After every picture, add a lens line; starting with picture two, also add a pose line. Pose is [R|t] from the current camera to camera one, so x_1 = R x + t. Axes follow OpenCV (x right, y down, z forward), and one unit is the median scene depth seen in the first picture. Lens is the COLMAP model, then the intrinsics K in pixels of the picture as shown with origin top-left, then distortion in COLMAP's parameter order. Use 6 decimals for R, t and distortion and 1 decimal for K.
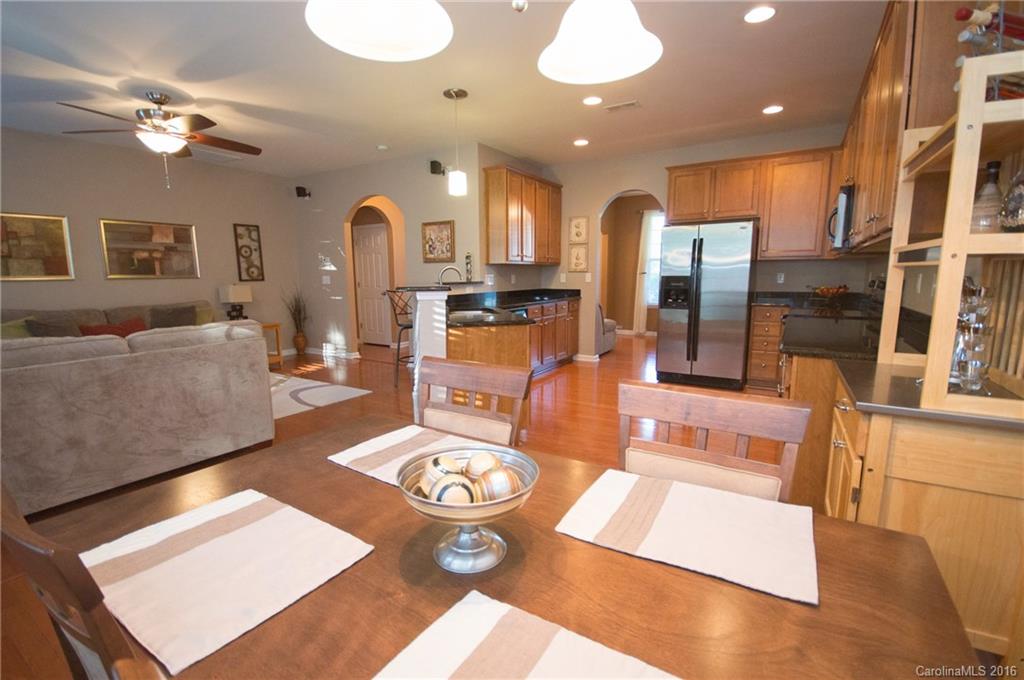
lens RADIAL K [[456.1, 0, 510.7], [0, 456.1, 341.1], [0, 0, 1]] dist [0.002244, -0.001588]
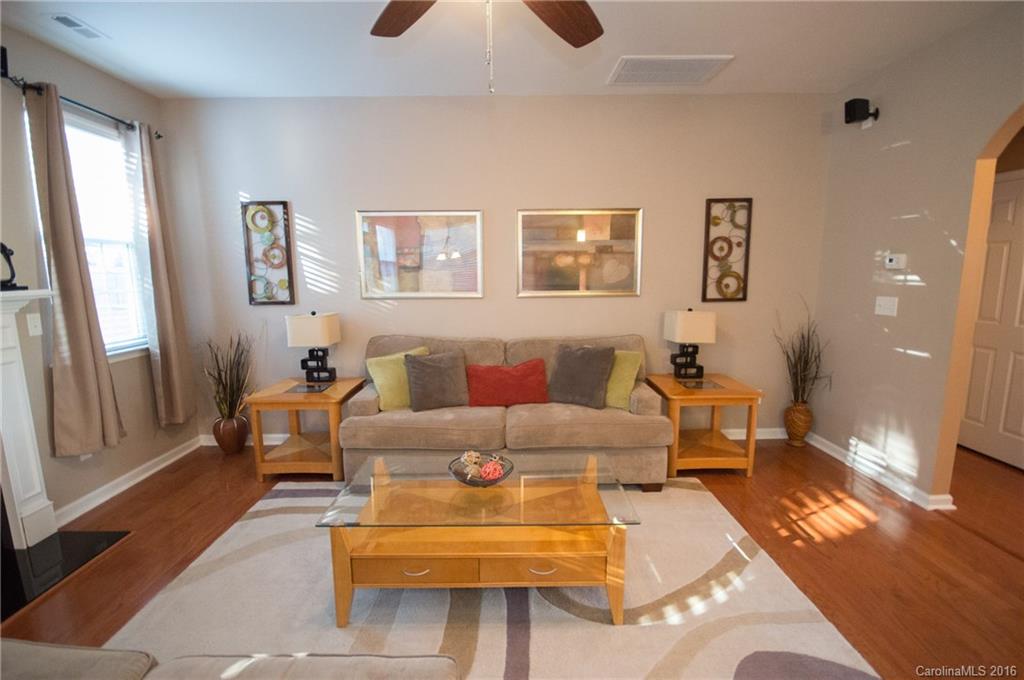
lens RADIAL K [[456.1, 0, 507.6], [0, 456.1, 342.0], [0, 0, 1]] dist [0.002244, -0.001588]
pose [[0.540218, 0.130687, -0.831315, -0.278274], [-0.119341, 0.989781, 0.078046, -0.108919], [0.833020, 0.057048, 0.550294, 0.551352]]
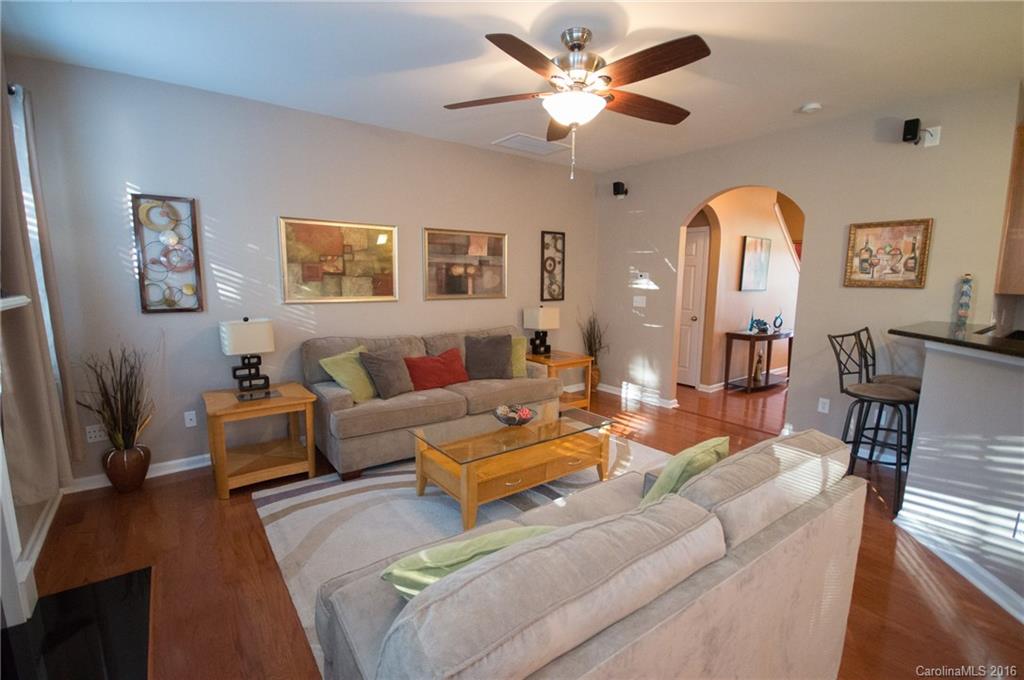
lens RADIAL K [[456.1, 0, 515.0], [0, 456.1, 339.4], [0, 0, 1]] dist [0.002244, -0.001588]
pose [[0.936782, 0.063550, -0.344094, -0.396653], [-0.067267, 0.997734, 0.001136, -0.068210], [0.343387, 0.022082, 0.938934, 0.246176]]
